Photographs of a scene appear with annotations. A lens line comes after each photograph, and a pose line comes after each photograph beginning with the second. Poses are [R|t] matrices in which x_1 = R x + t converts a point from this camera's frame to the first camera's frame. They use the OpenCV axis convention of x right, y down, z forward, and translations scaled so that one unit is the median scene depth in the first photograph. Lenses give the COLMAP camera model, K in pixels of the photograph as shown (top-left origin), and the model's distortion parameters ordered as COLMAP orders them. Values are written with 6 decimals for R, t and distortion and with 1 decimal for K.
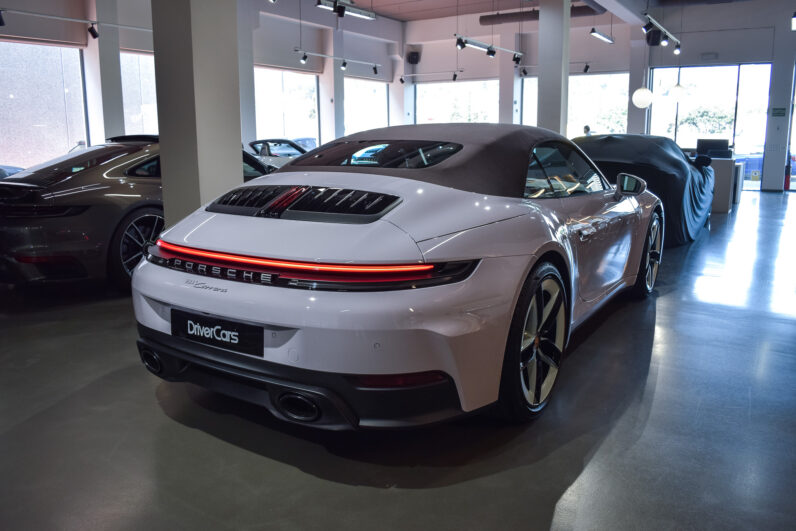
lens RADIAL K [[615.1, 0, 414.4], [0, 615.1, 266.1], [0, 0, 1]] dist [-0.070219, 0.001717]
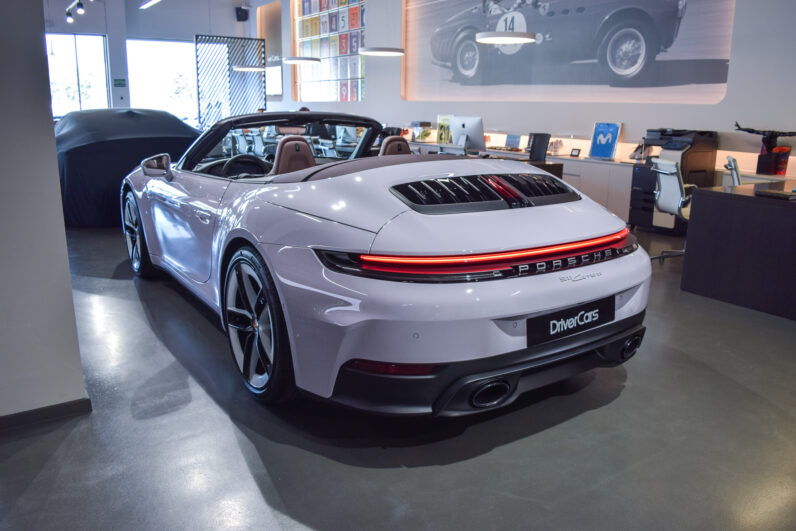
lens RADIAL K [[615.0, 0, 398.0], [0, 615.0, 265.5], [0, 0, 1]] dist [-0.090488, 0.006153]
pose [[0.389619, -0.217401, 0.894949, -1.336339], [0.167435, 0.972266, 0.163290, -0.198547], [-0.905629, 0.086225, 0.415214, 0.826549]]
